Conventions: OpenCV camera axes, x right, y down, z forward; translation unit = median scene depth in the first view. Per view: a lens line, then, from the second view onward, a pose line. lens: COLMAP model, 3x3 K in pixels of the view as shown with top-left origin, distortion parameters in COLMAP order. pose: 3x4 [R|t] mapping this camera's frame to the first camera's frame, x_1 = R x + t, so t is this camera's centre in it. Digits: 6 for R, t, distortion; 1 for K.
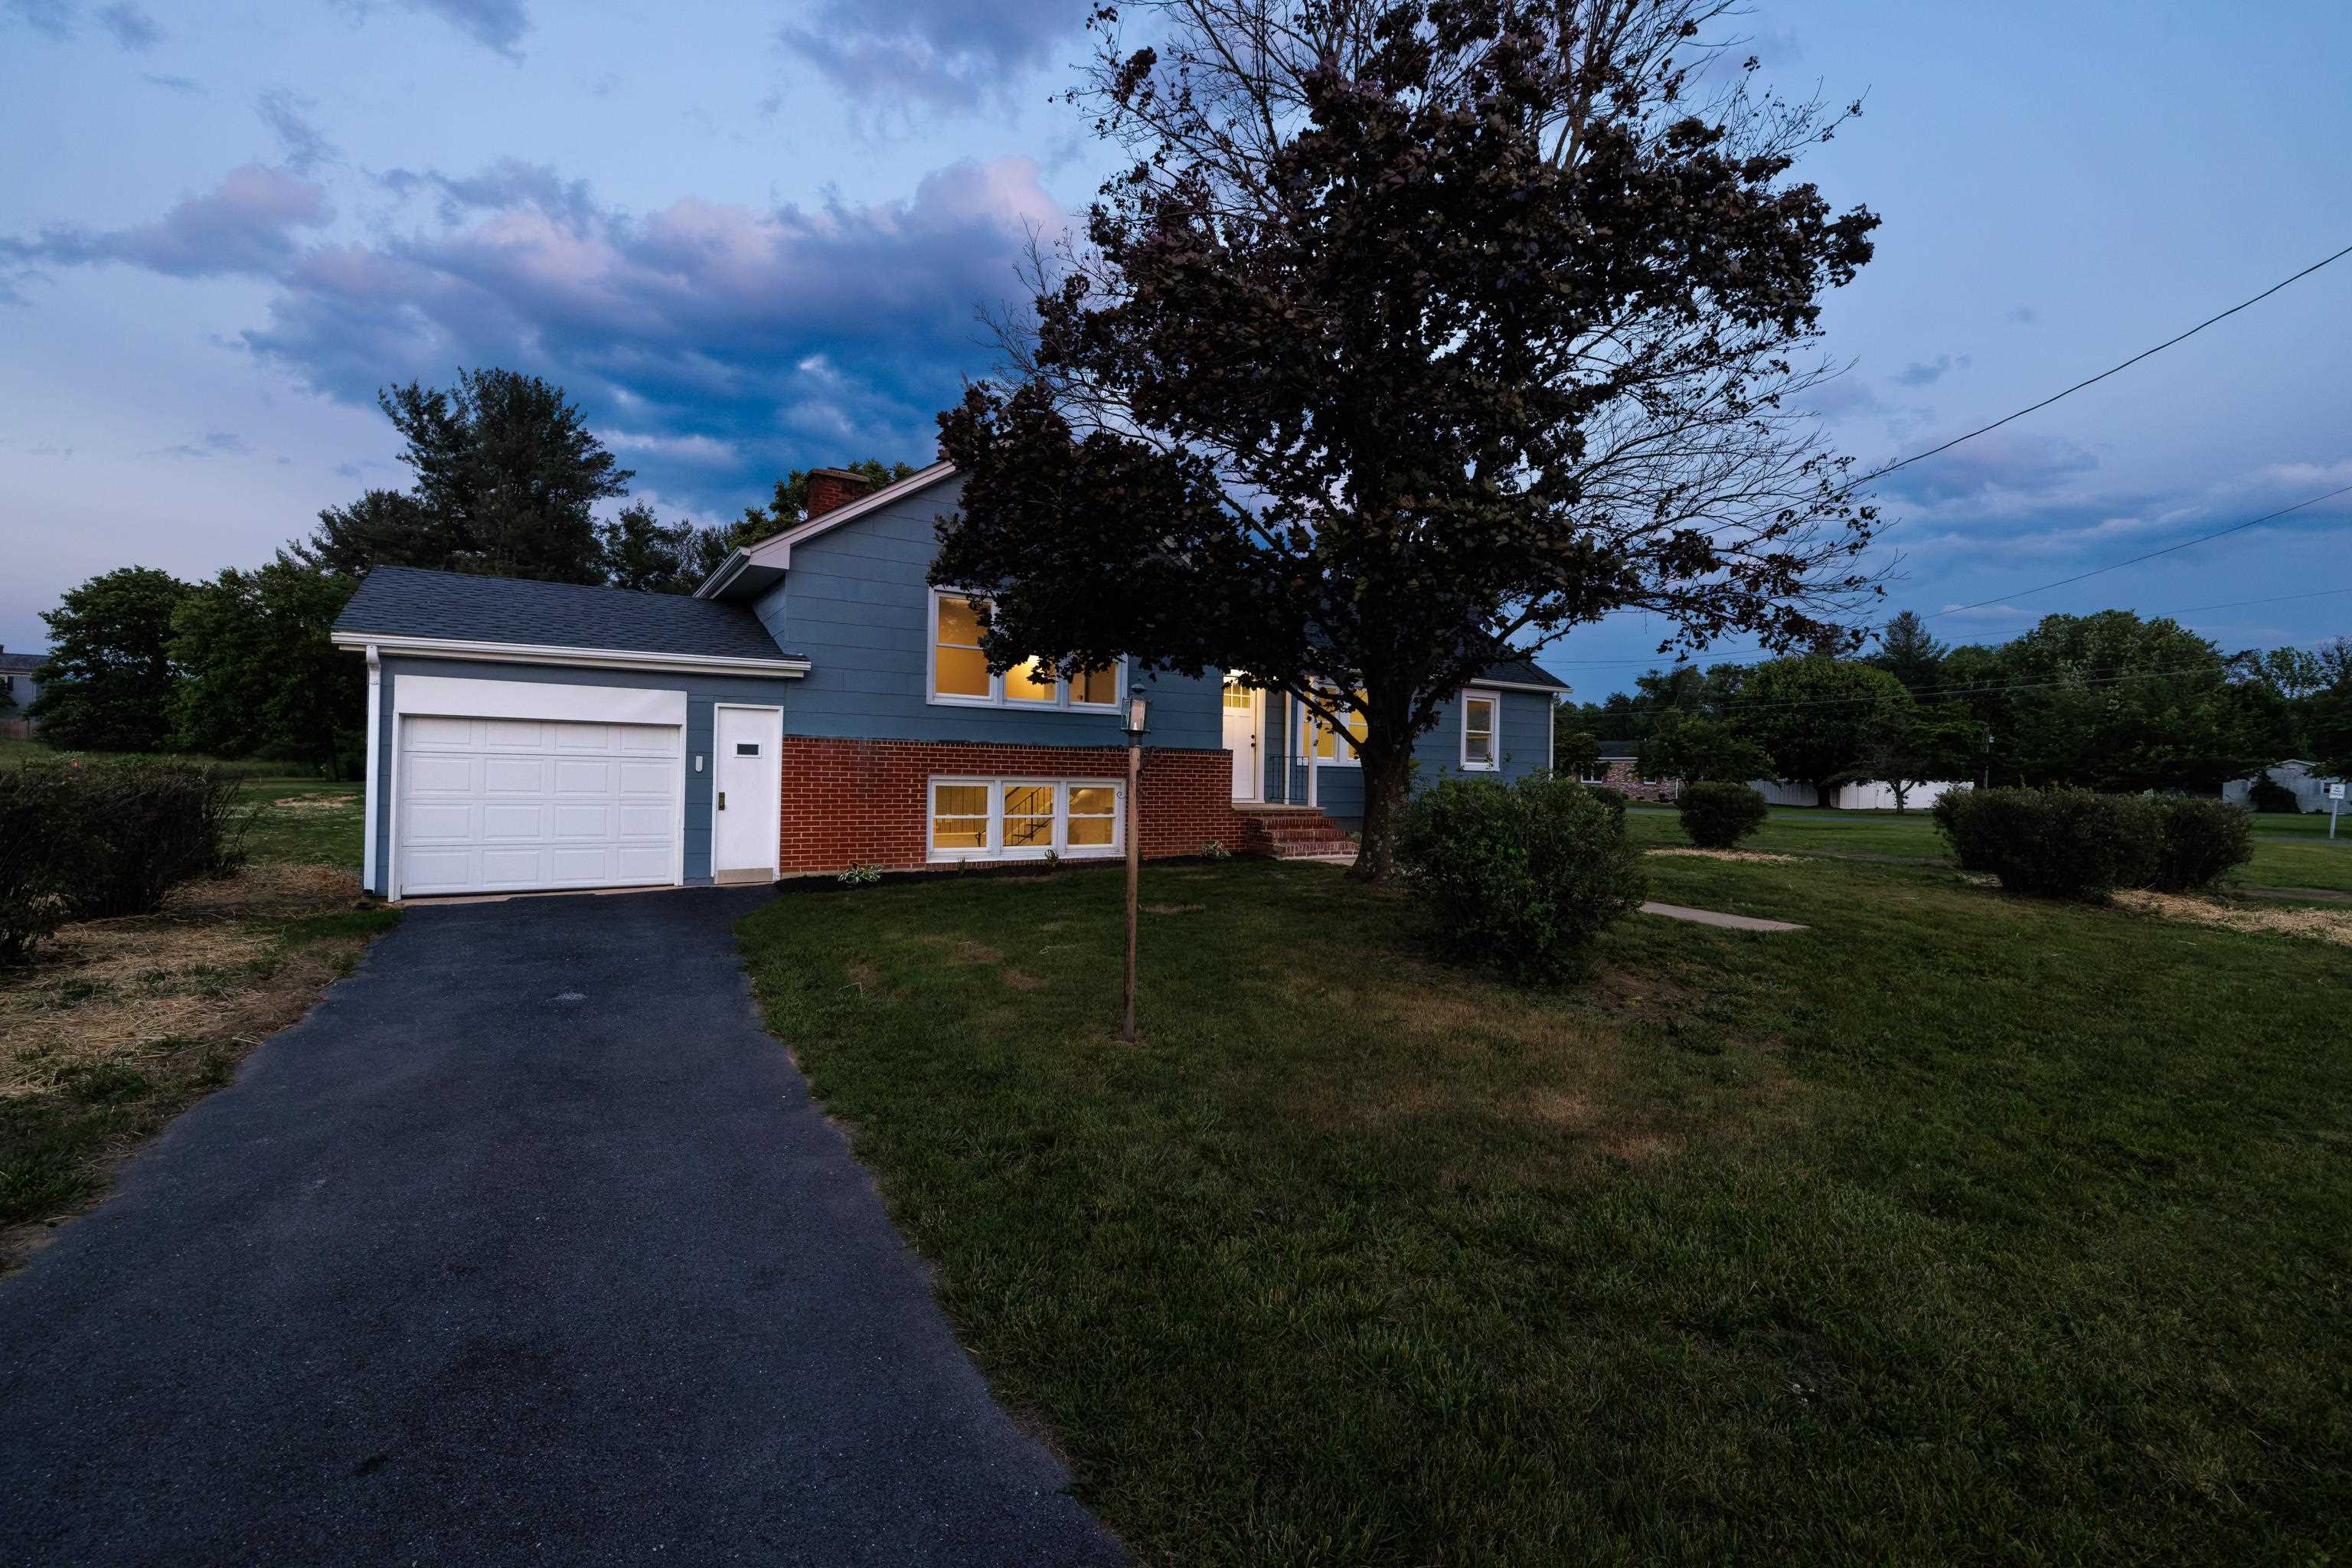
lens RADIAL K [[972.1, 0, 1176.0], [0, 972.1, 784.0], [0, 0, 1]] dist [-0.000109, 0.000149]
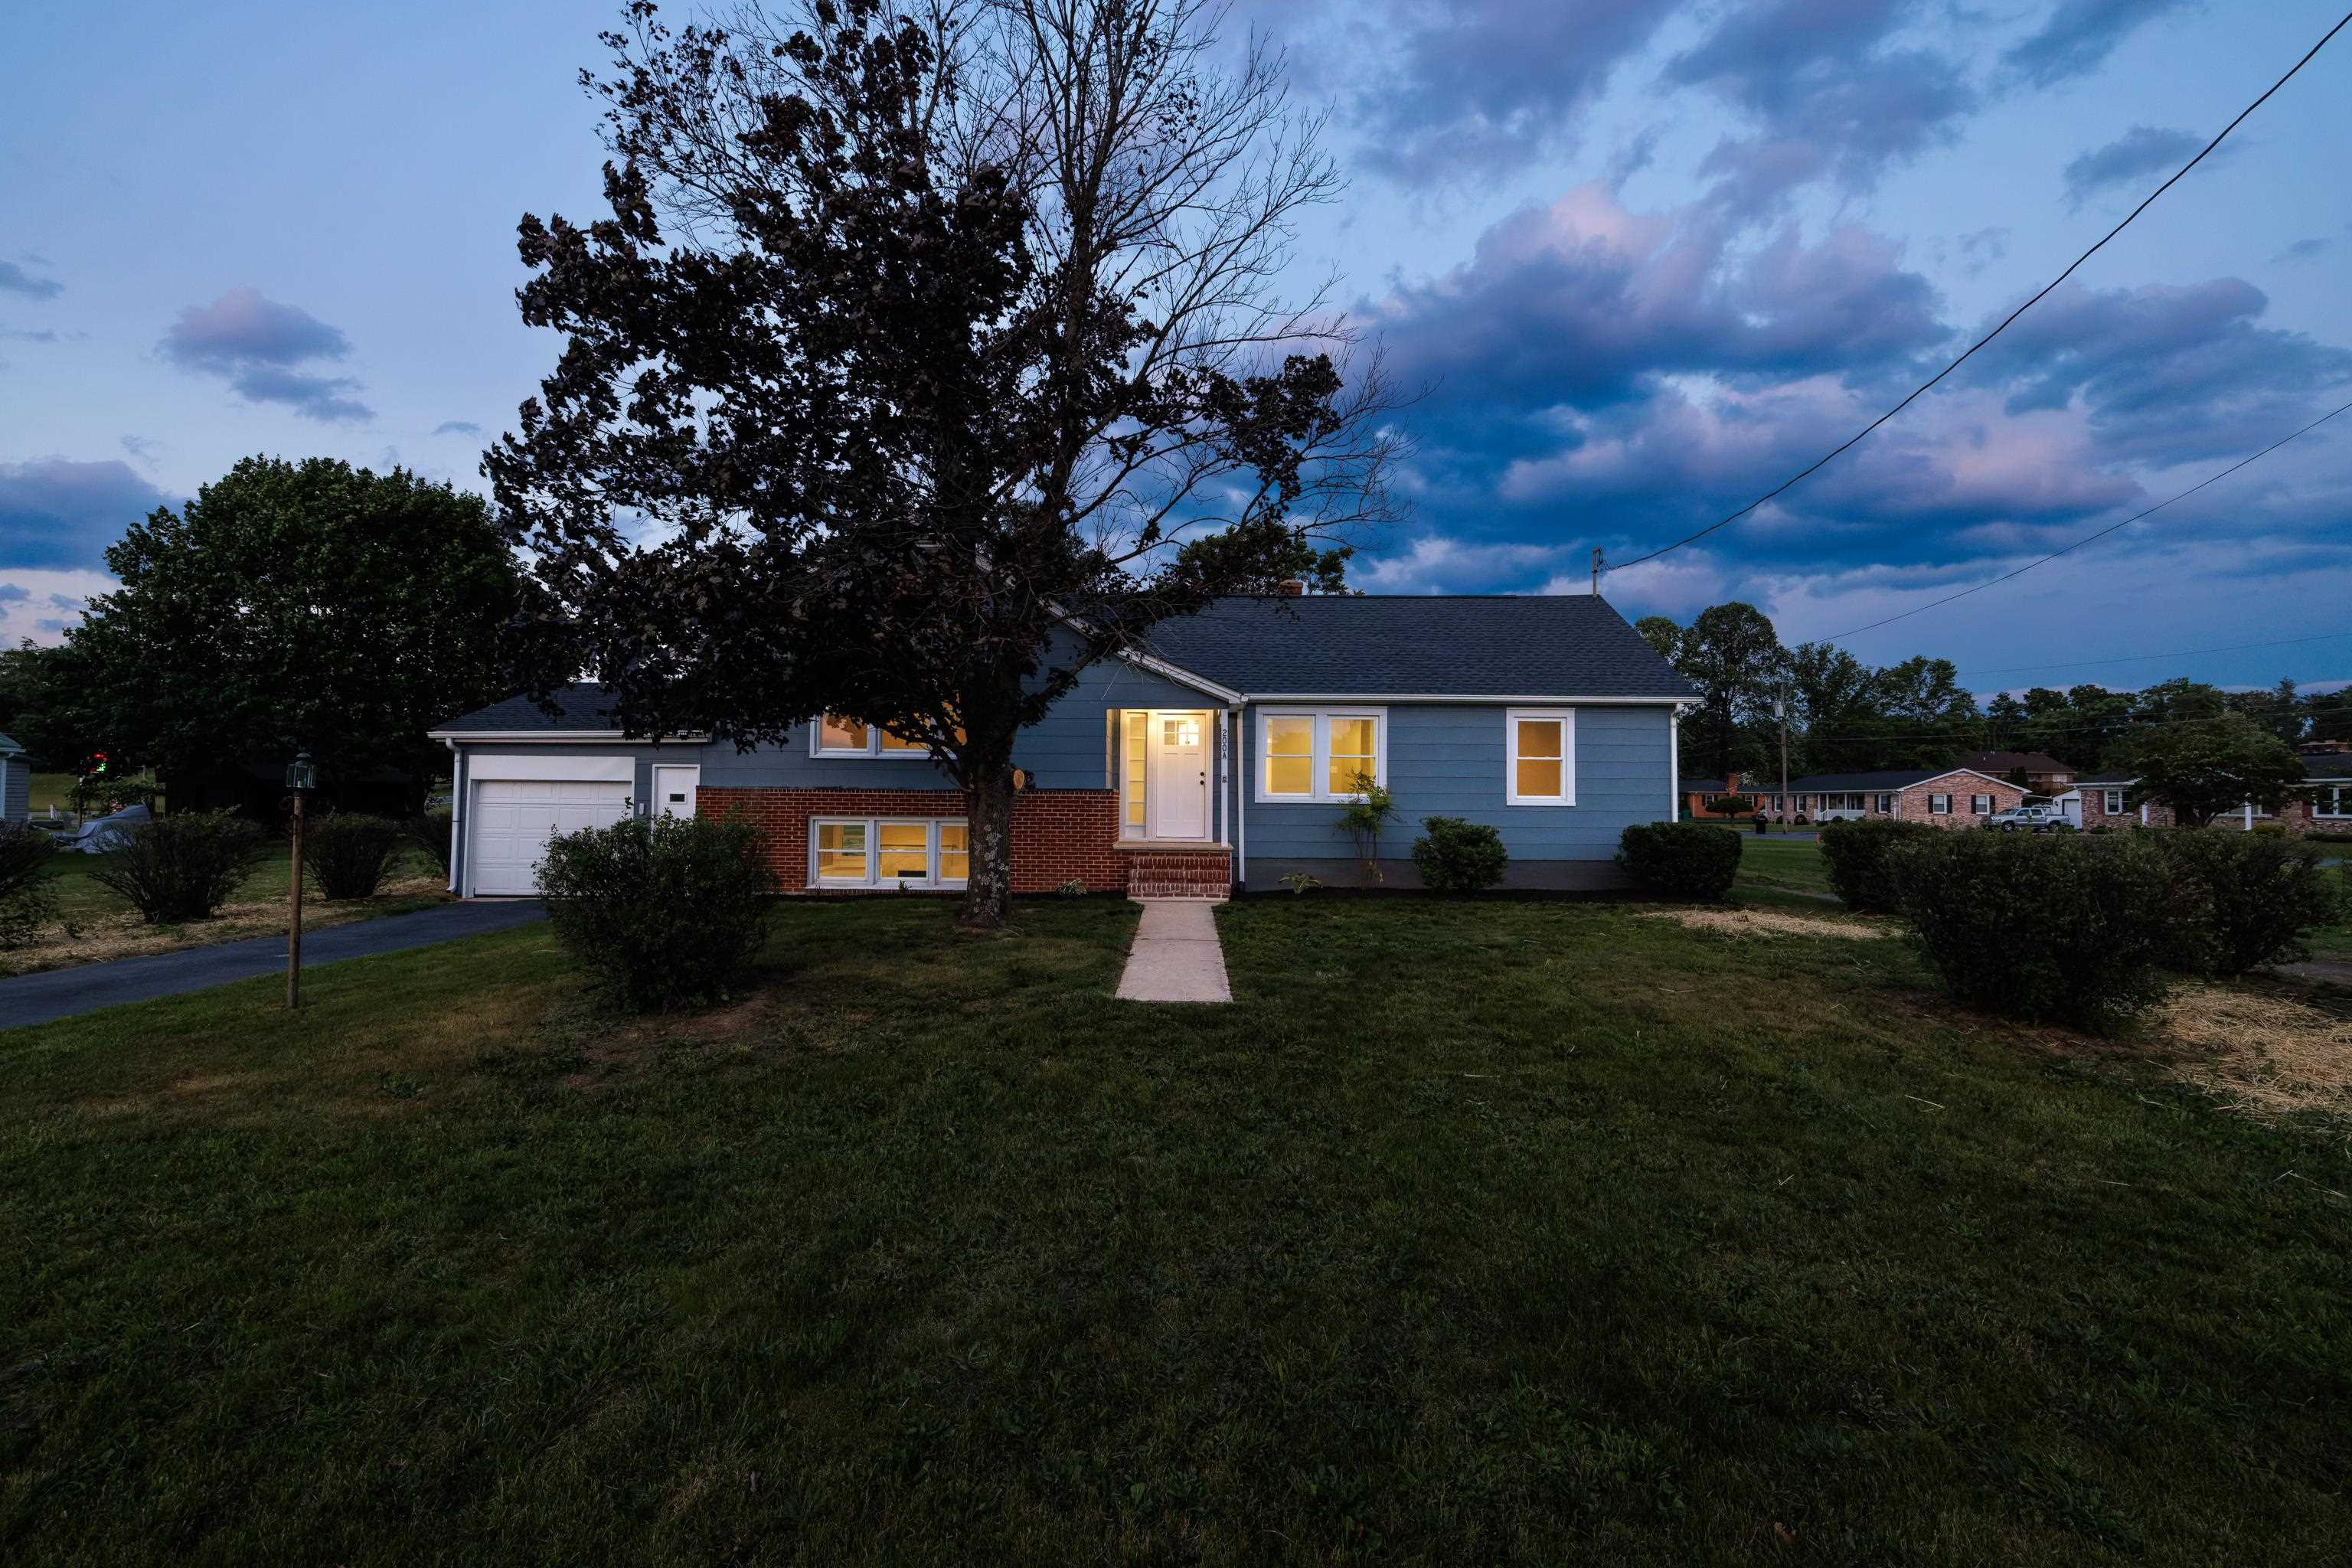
lens RADIAL K [[972.1, 0, 1176.0], [0, 972.1, 784.0], [0, 0, 1]] dist [-0.000109, 0.000149]
pose [[0.838547, -0.030493, -0.543975, 0.904803], [0.002718, 0.998654, -0.051790, 0.016942], [0.544822, 0.041950, 0.837501, 0.269423]]
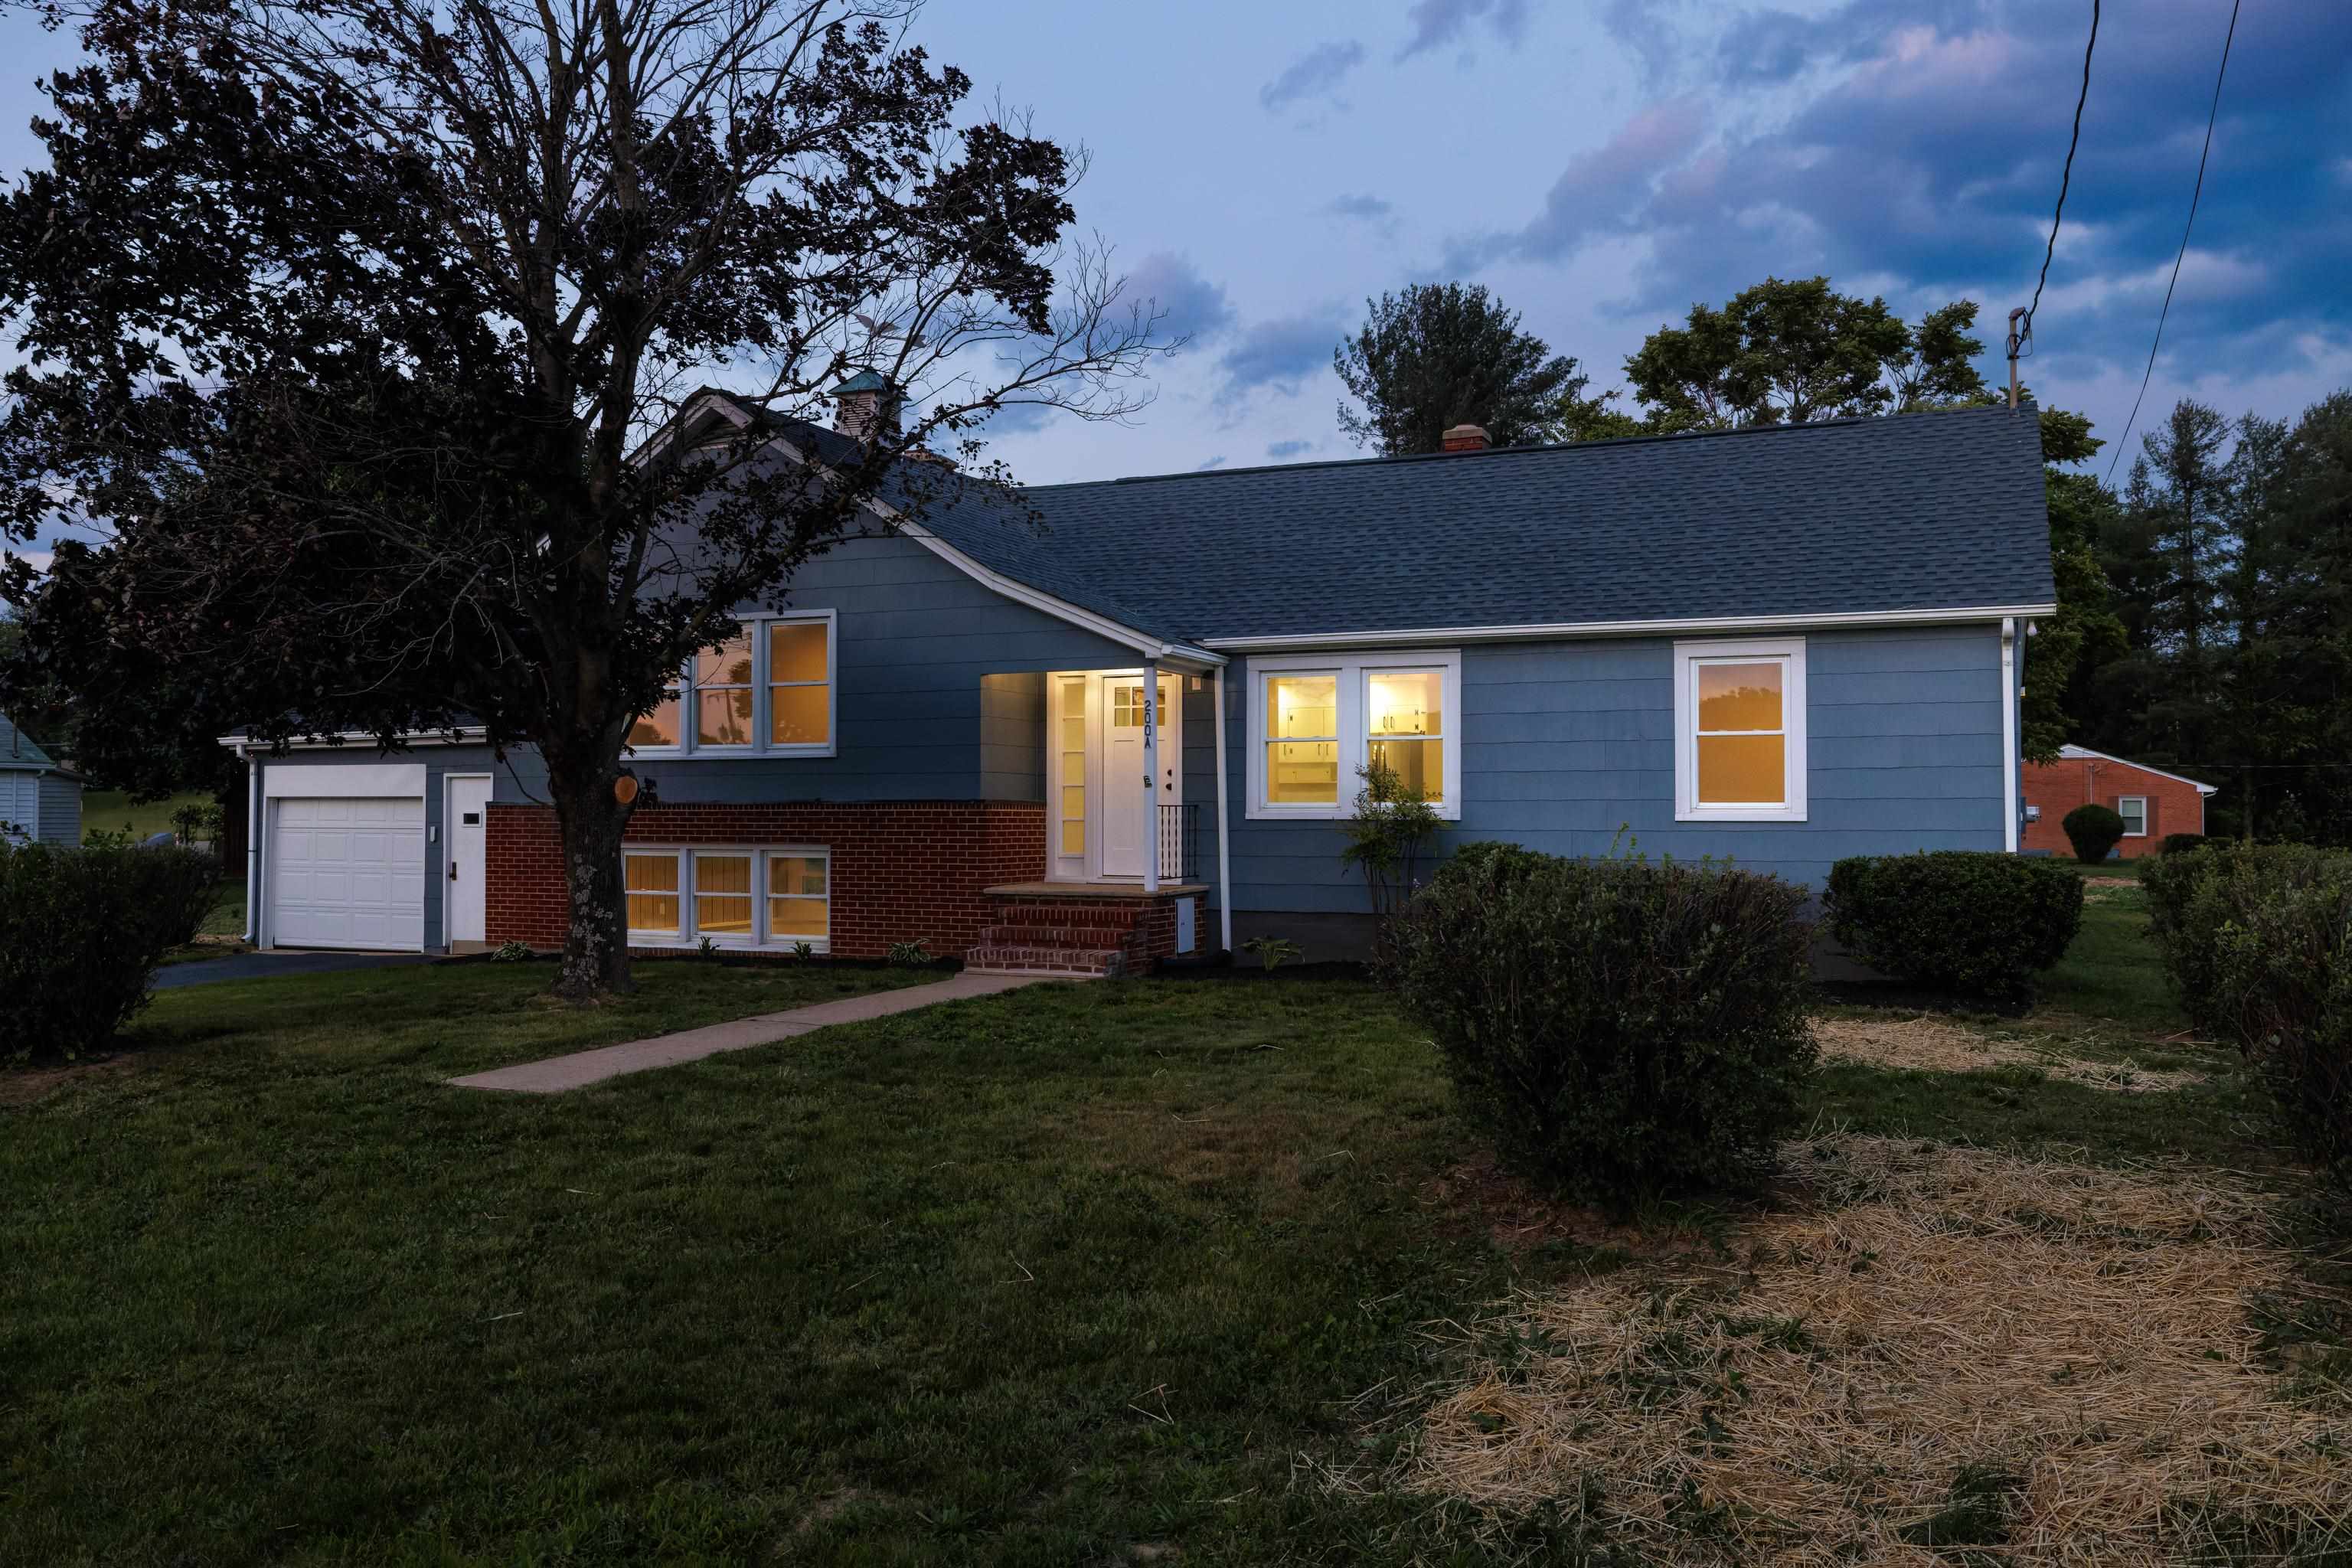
lens RADIAL K [[1778.6, 0, 1176.0], [0, 1778.6, 784.0], [0, 0, 1]] dist [-0.003692, -0.000971]
pose [[0.563715, -0.041571, -0.824922, 1.509073], [-0.002464, 0.998644, -0.052009, 0.021800], [0.825966, 0.031351, 0.562848, 0.609788]]
